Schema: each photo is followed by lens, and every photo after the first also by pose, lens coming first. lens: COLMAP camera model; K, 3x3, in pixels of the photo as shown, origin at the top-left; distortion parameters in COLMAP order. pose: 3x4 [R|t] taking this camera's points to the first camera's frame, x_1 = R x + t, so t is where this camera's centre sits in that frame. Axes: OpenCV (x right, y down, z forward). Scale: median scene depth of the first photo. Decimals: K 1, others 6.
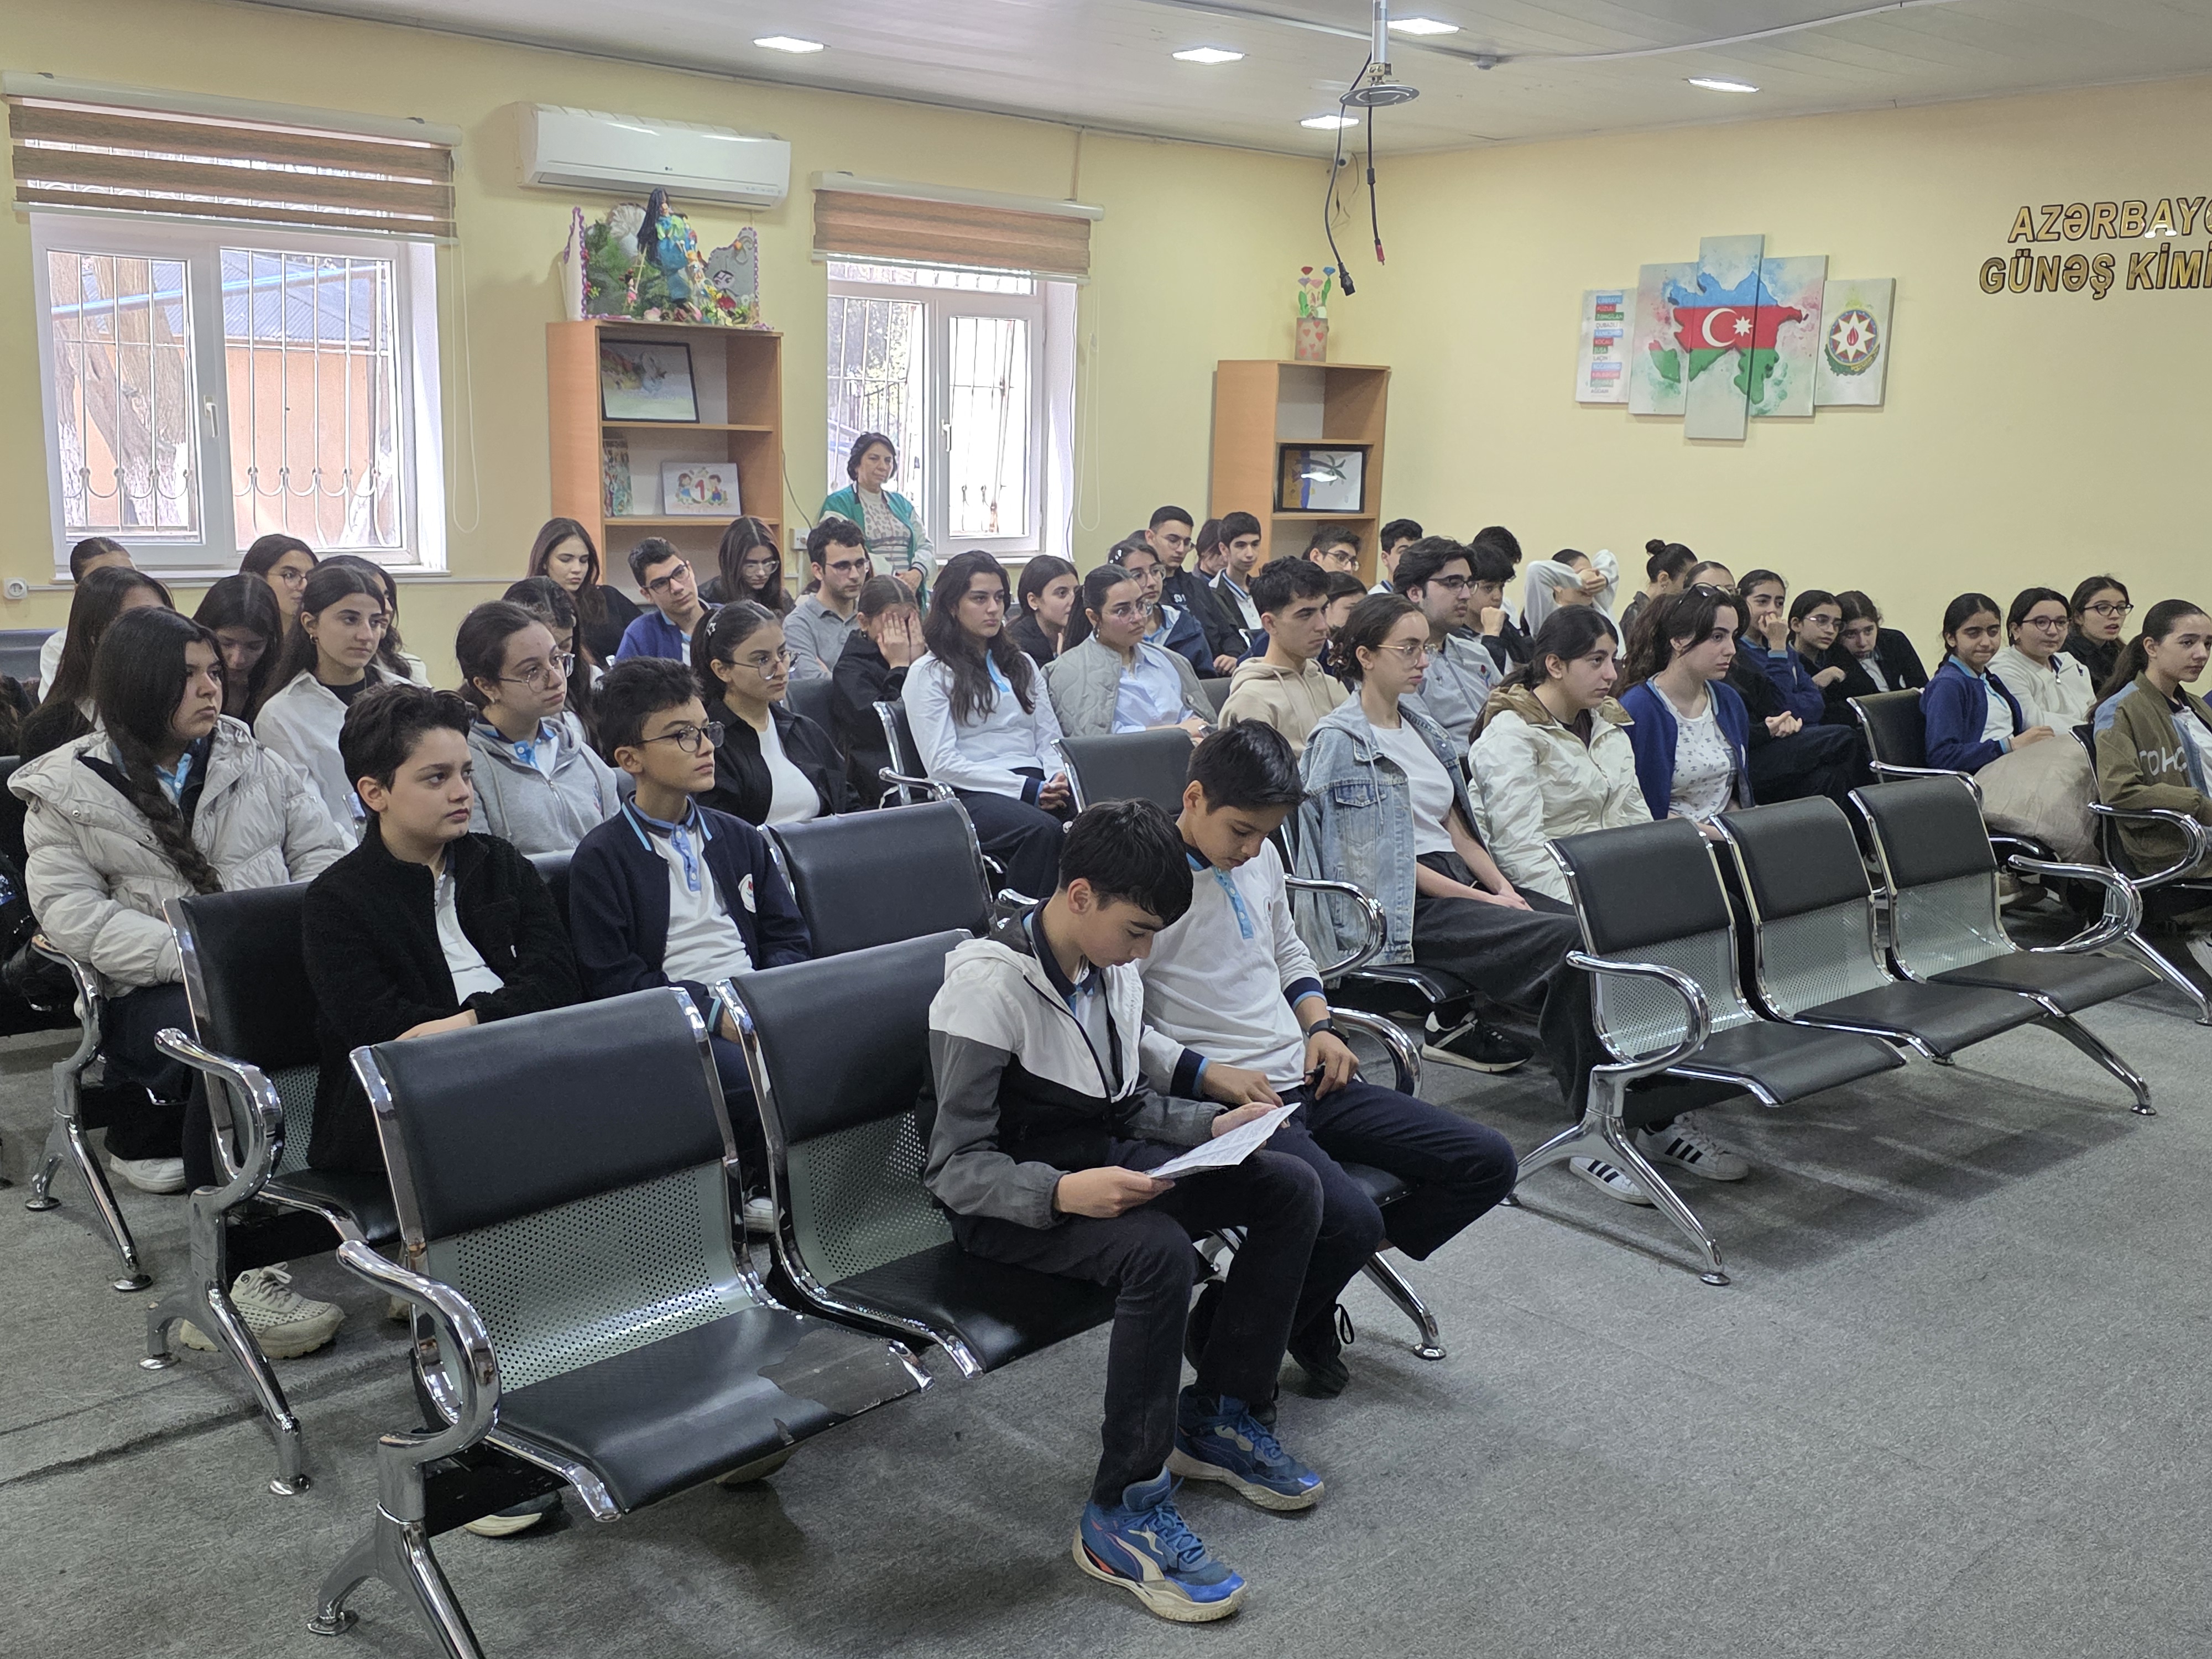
lens RADIAL K [[2071.8, 0, 1099.9], [0, 2071.8, 830.9], [0, 0, 1]] dist [0.159719, 0.000000]
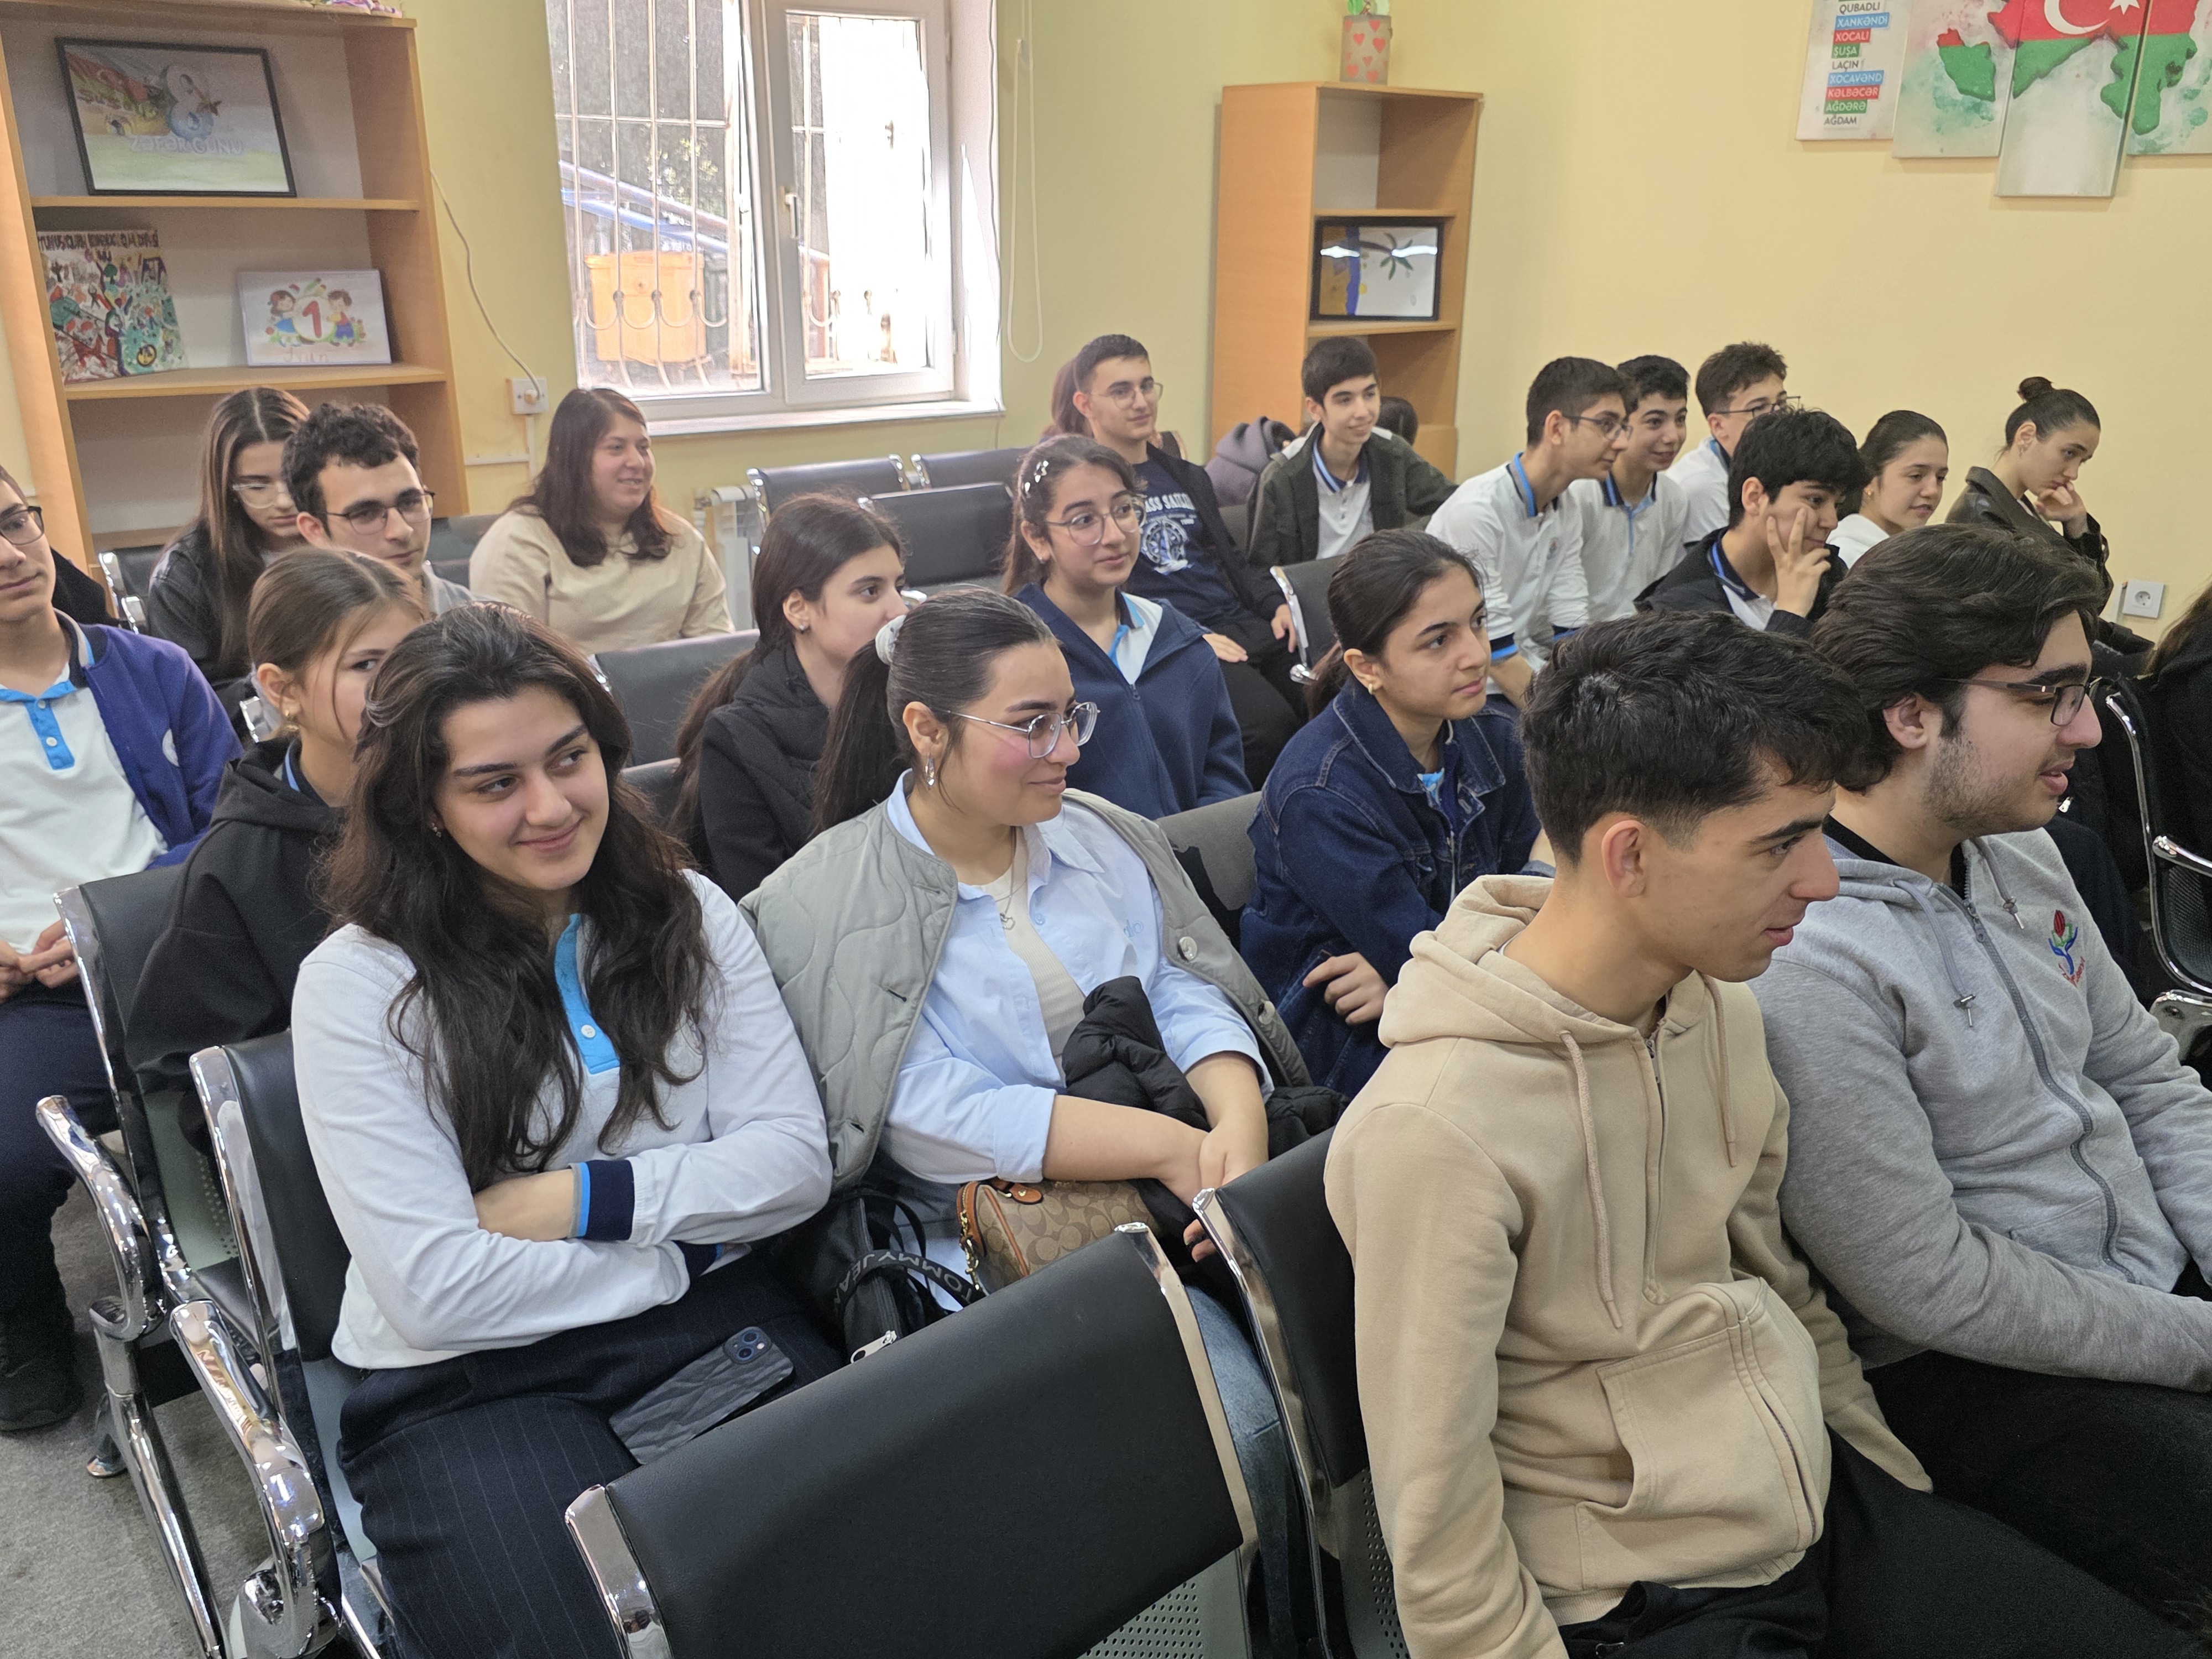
lens RADIAL K [[1864.0, 0, 1109.5], [0, 1864.0, 840.0], [0, 0, 1]] dist [0.056155, -0.023559]
pose [[0.999845, -0.017022, -0.004465, 0.023160], [0.017471, 0.990537, 0.136133, -0.084222], [0.002106, -0.136190, 0.990681, 0.448195]]
